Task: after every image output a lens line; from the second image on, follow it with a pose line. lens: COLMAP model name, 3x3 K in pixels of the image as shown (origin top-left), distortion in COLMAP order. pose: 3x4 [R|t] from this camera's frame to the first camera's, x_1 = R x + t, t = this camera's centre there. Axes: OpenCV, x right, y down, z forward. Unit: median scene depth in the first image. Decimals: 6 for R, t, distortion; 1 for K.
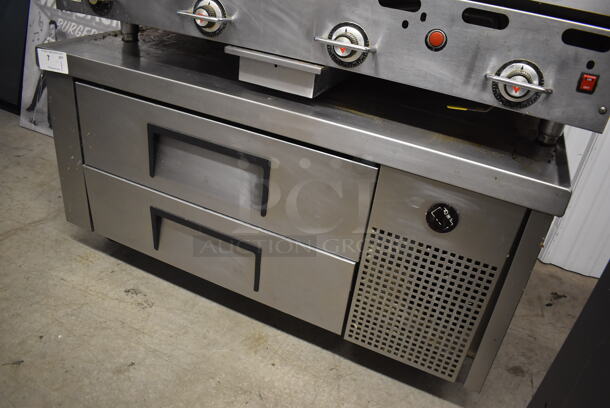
lens RADIAL K [[471.7, 0, 305.0], [0, 471.7, 204.0], [0, 0, 1]] dist [-0.094734, 0.009510]
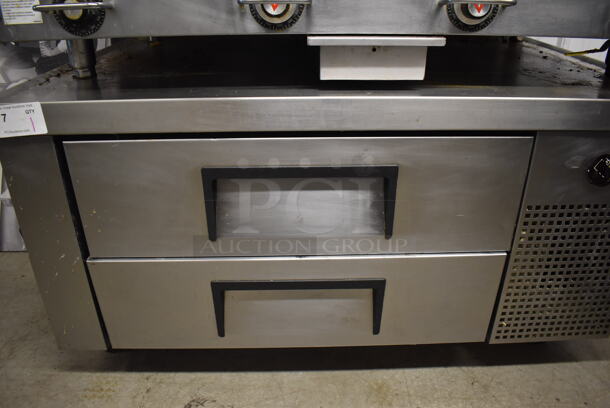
lens RADIAL K [[471.7, 0, 305.0], [0, 471.7, 204.0], [0, 0, 1]] dist [-0.094734, 0.009510]
pose [[0.895318, -0.299584, 0.329630, -0.452277], [0.312762, 0.949733, 0.013662, -0.084530], [-0.317154, 0.090864, 0.944011, 0.282286]]
